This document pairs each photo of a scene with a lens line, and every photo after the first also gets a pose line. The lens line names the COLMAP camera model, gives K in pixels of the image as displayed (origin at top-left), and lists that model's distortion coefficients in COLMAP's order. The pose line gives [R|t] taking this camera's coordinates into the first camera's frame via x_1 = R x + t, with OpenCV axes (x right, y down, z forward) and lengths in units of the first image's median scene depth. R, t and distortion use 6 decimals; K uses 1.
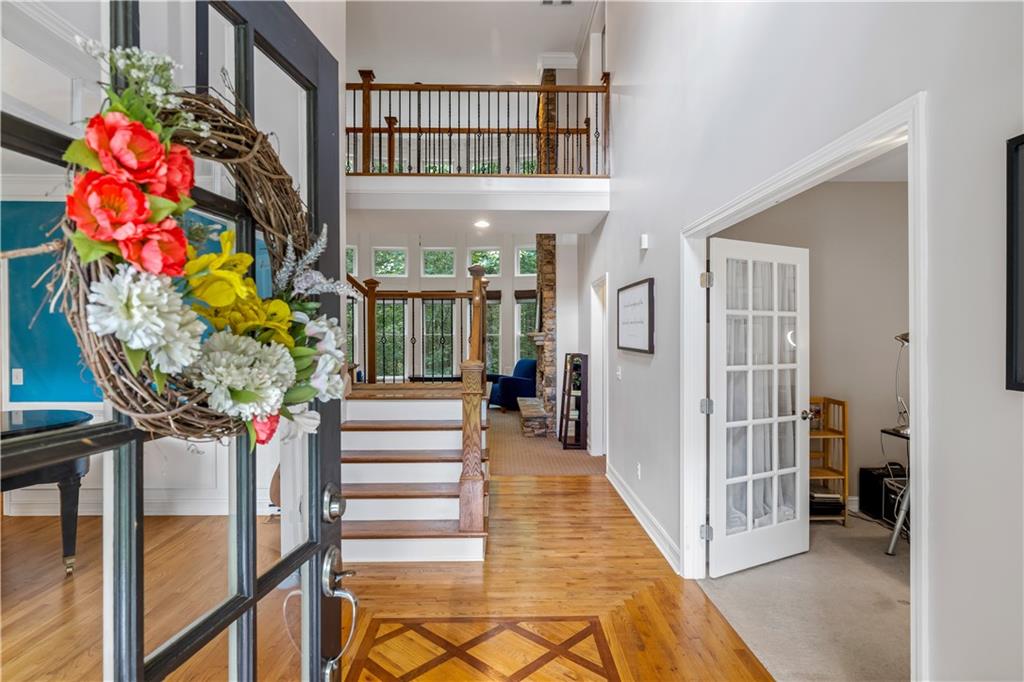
lens RADIAL K [[573.8, 0, 516.2], [0, 573.8, 336.3], [0, 0, 1]] dist [0.001284, -0.000099]
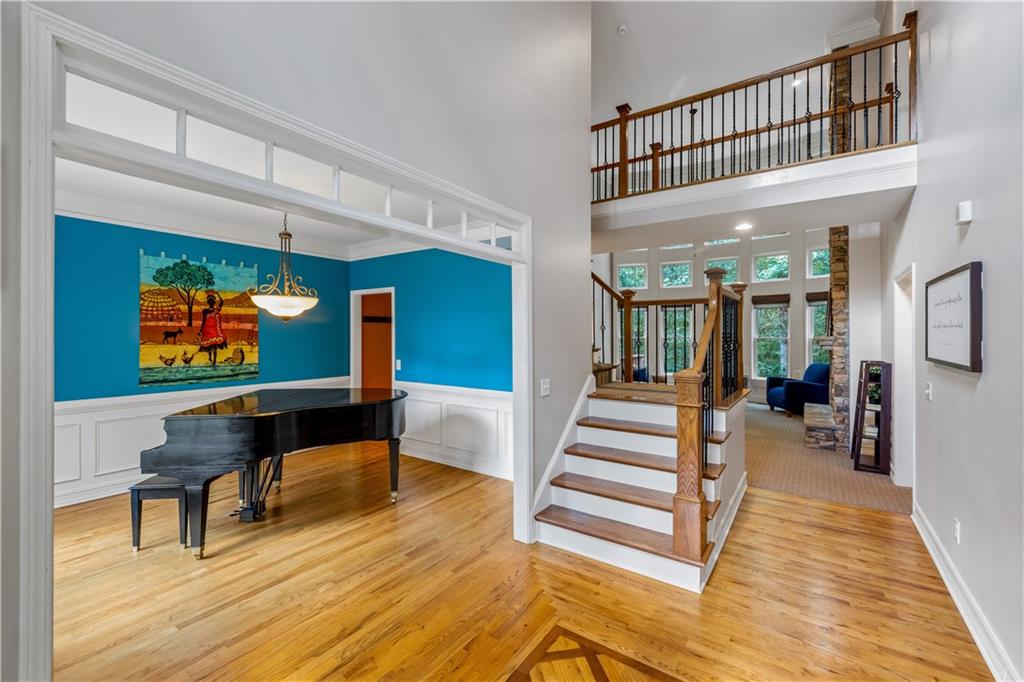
lens RADIAL K [[436.7, 0, 505.6], [0, 436.7, 336.4], [0, 0, 1]] dist [0.006950, -0.002492]
pose [[0.798455, 0.002714, -0.602048, 0.063098], [-0.003248, 0.999995, 0.000201, -0.006748], [0.602046, 0.001795, 0.798460, 0.149240]]
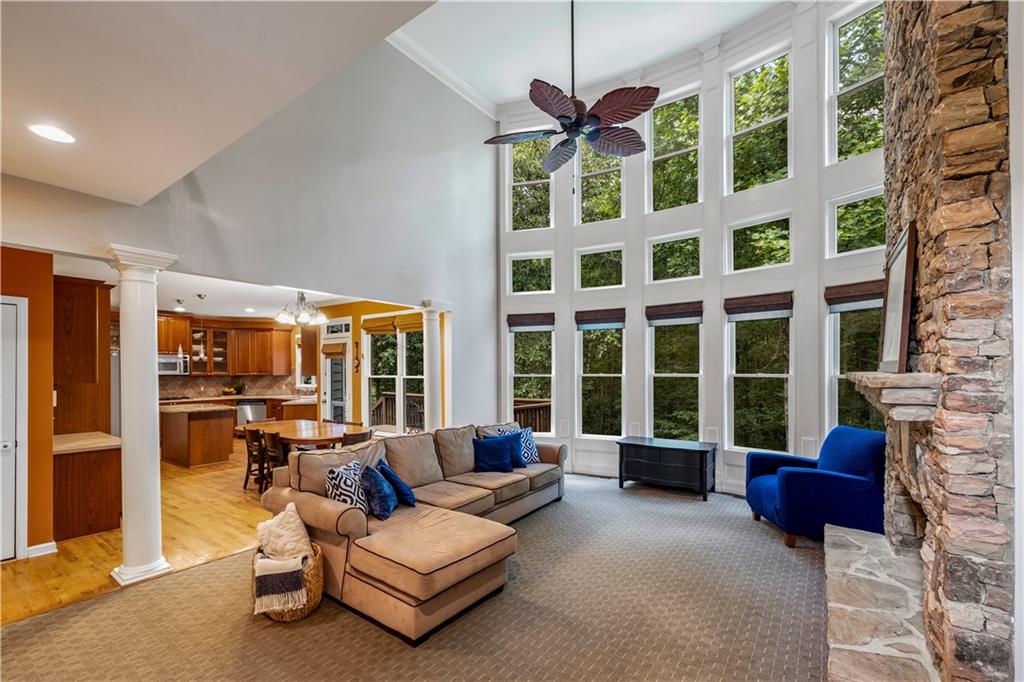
lens RADIAL K [[436.7, 0, 510.7], [0, 436.7, 371.3], [0, 0, 1]] dist [0.006950, -0.002492]
pose [[0.794863, -0.000905, -0.606789, 0.020366], [-0.002182, 0.999988, -0.004350, -0.008053], [0.606785, 0.004782, 0.794851, 0.876404]]
